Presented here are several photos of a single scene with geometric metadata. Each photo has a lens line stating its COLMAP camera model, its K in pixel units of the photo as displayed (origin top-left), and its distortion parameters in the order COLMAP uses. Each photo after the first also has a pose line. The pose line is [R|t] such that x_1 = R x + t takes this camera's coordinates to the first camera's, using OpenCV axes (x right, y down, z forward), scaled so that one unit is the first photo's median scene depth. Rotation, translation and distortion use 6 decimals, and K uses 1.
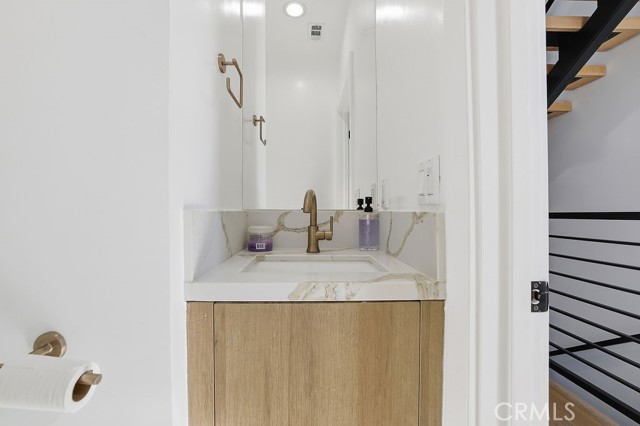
lens RADIAL K [[286.9, 0, 319.4], [0, 286.9, 213.7], [0, 0, 1]] dist [-0.033243, -0.000092]
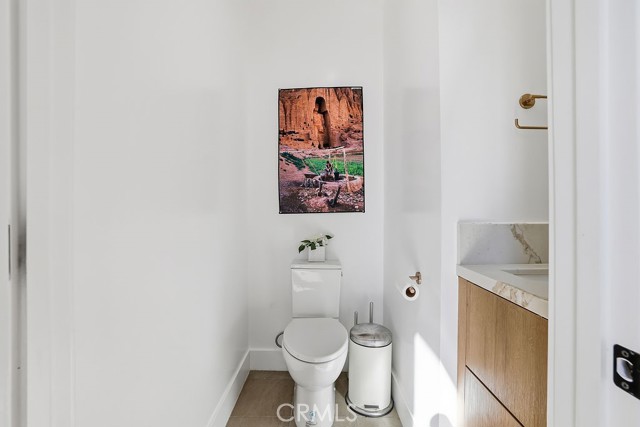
lens RADIAL K [[286.9, 0, 319.5], [0, 286.9, 212.3], [0, 0, 1]] dist [-0.033243, -0.000092]
pose [[-0.058945, 0.001345, -0.998260, 1.291727], [0.003065, 0.999995, 0.001167, -0.086225], [0.998257, -0.002991, -0.058949, 0.239782]]
